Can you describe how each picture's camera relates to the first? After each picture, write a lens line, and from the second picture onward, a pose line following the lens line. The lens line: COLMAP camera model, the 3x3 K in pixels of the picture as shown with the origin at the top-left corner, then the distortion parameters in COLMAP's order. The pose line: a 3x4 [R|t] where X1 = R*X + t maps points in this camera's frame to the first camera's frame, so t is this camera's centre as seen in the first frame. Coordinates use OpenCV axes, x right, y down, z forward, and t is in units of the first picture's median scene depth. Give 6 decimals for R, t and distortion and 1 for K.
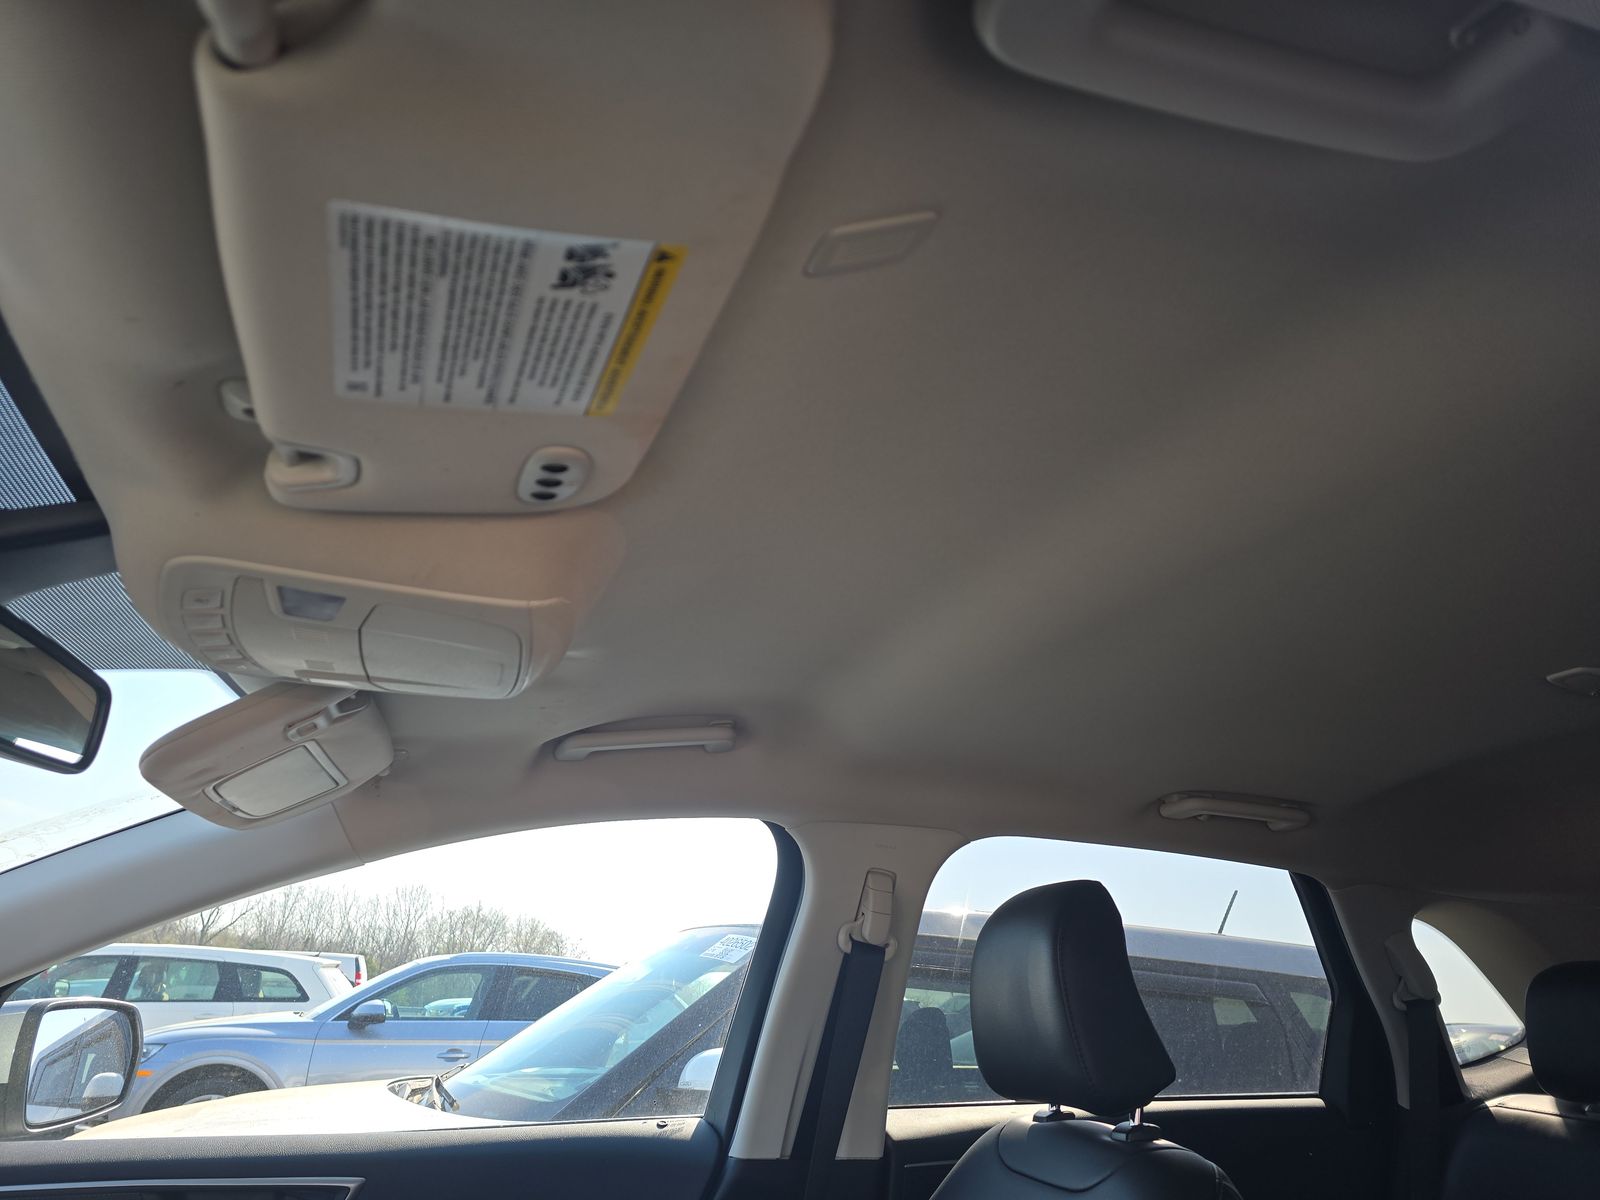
lens RADIAL K [[1082.4, 0, 793.9], [0, 1082.4, 597.0], [0, 0, 1]] dist [0.008485, 0.001672]
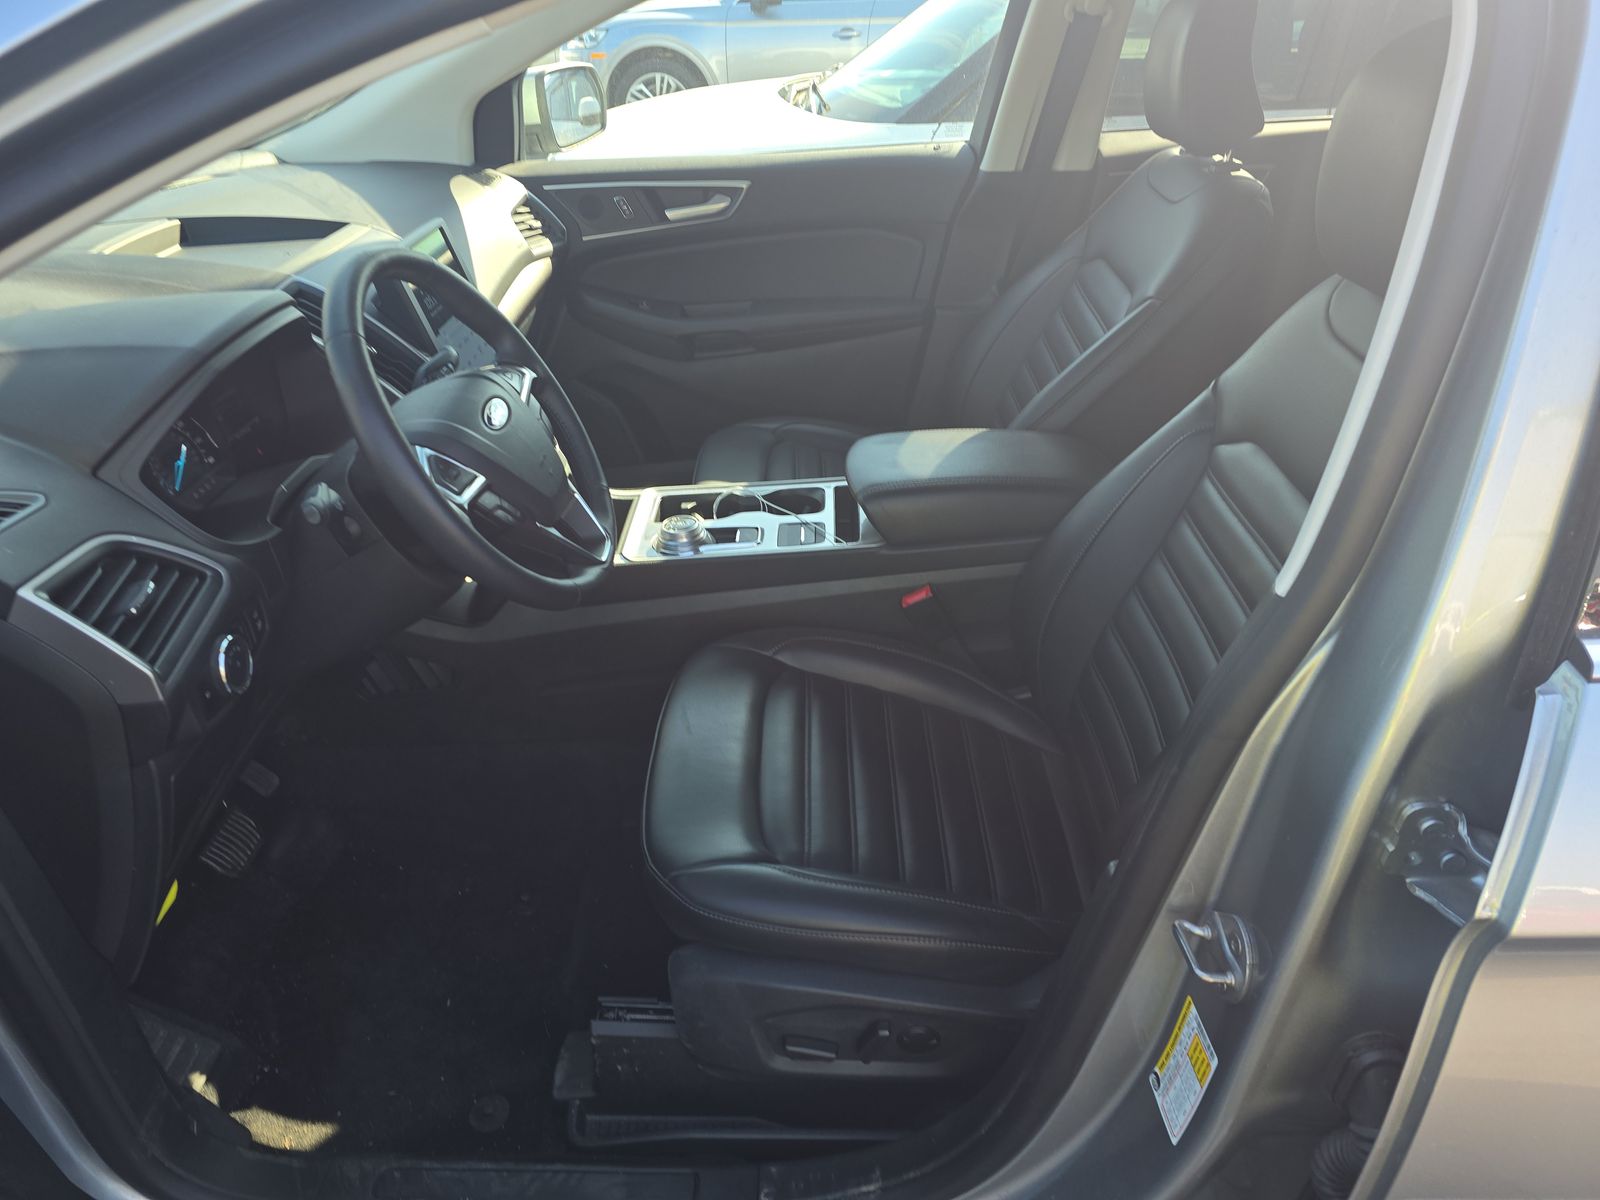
lens RADIAL K [[1082.4, 0, 797.7], [0, 1082.4, 597.1], [0, 0, 1]] dist [0.008485, 0.001672]
pose [[0.943809, 0.132759, -0.302654, 0.174266], [0.154279, 0.632881, 0.758722, -0.209824], [0.292271, -0.762782, 0.576837, -0.284674]]
